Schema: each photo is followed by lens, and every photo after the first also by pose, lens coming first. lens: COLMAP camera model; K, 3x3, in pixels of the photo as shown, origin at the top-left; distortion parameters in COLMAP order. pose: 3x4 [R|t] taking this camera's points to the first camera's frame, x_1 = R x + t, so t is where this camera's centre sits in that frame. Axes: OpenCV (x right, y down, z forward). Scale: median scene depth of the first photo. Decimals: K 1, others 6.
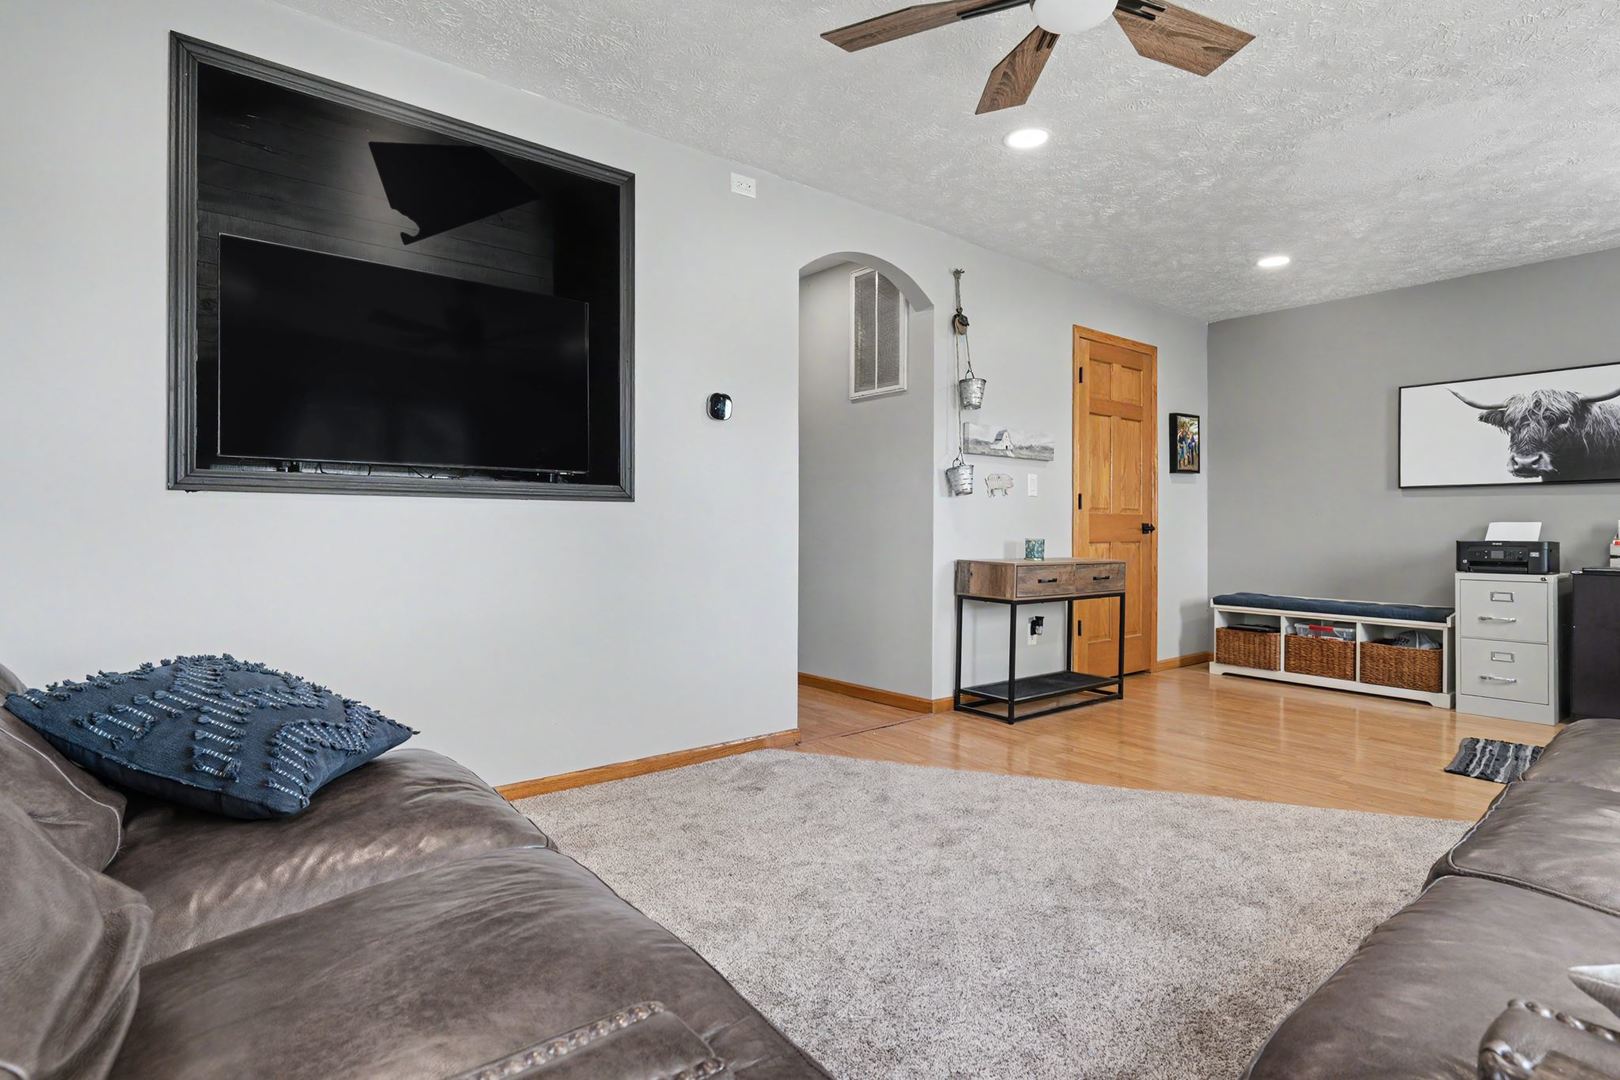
lens RADIAL K [[805.7, 0, 809.4], [0, 805.7, 533.0], [0, 0, 1]] dist [0.003116, 0.000950]
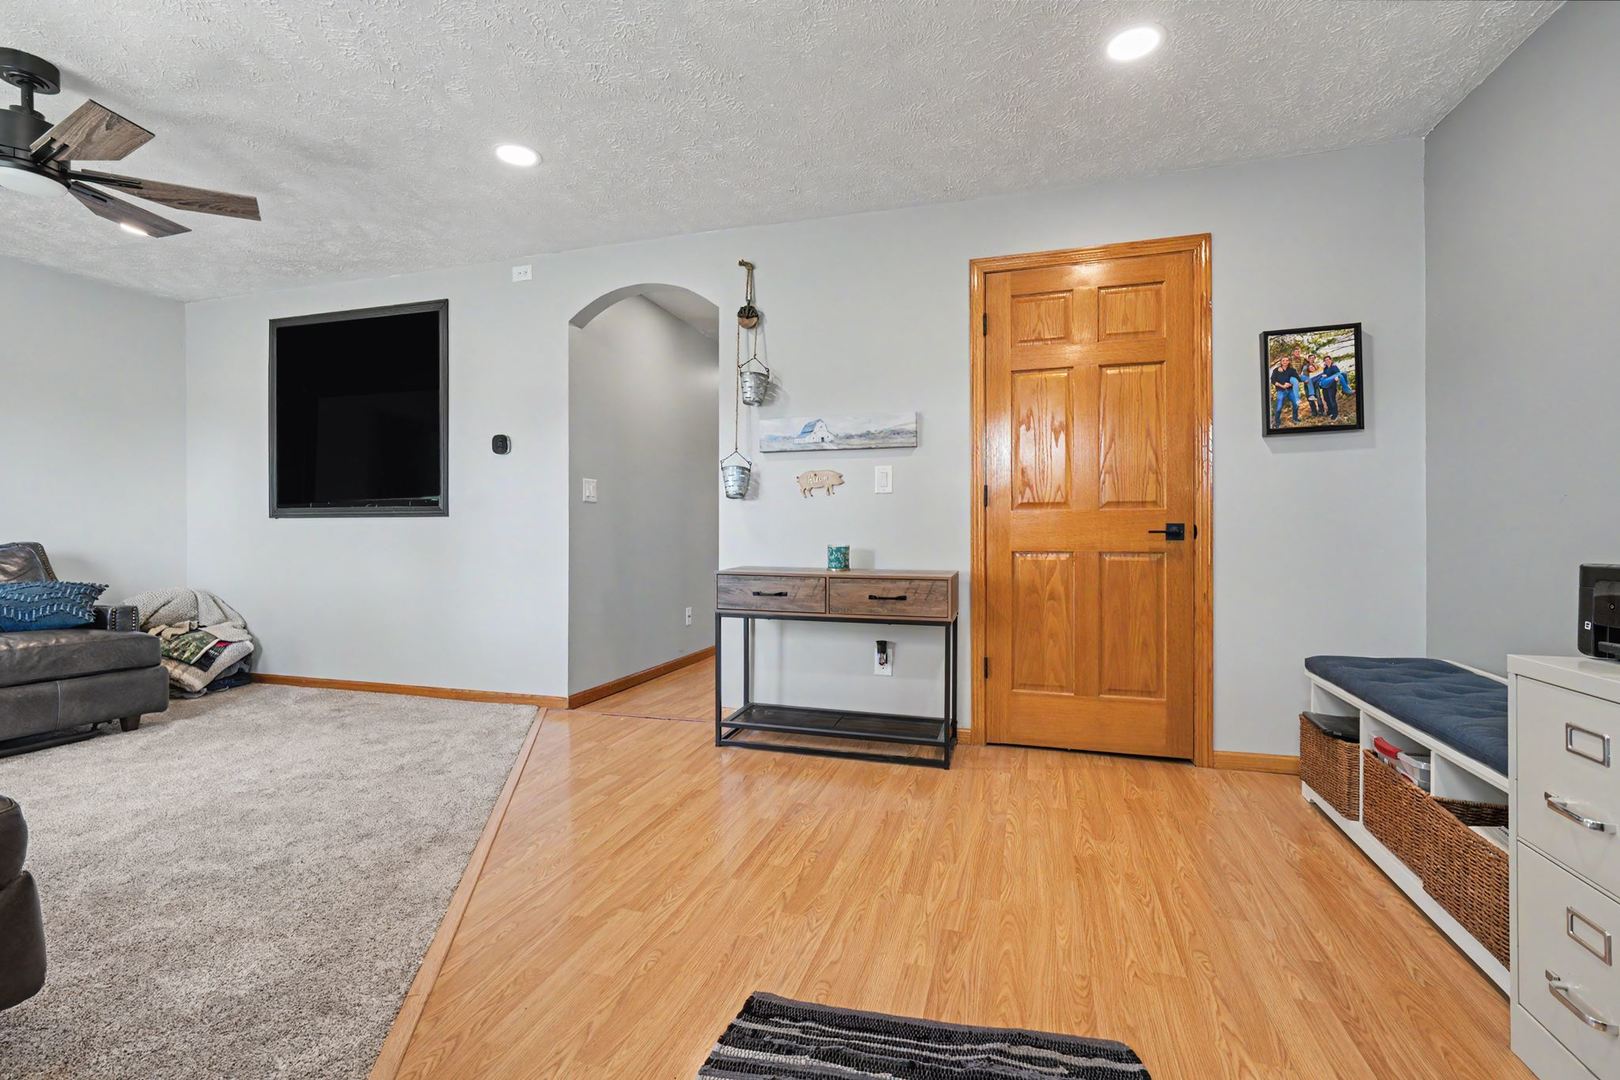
lens RADIAL K [[725.9, 0, 809.6], [0, 725.9, 528.3], [0, 0, 1]] dist [-0.001912, -0.000053]
pose [[0.565345, -0.003879, -0.824845, 0.881733], [0.000766, 0.999991, -0.004178, -0.007183], [0.824854, 0.001730, 0.565343, 0.546599]]
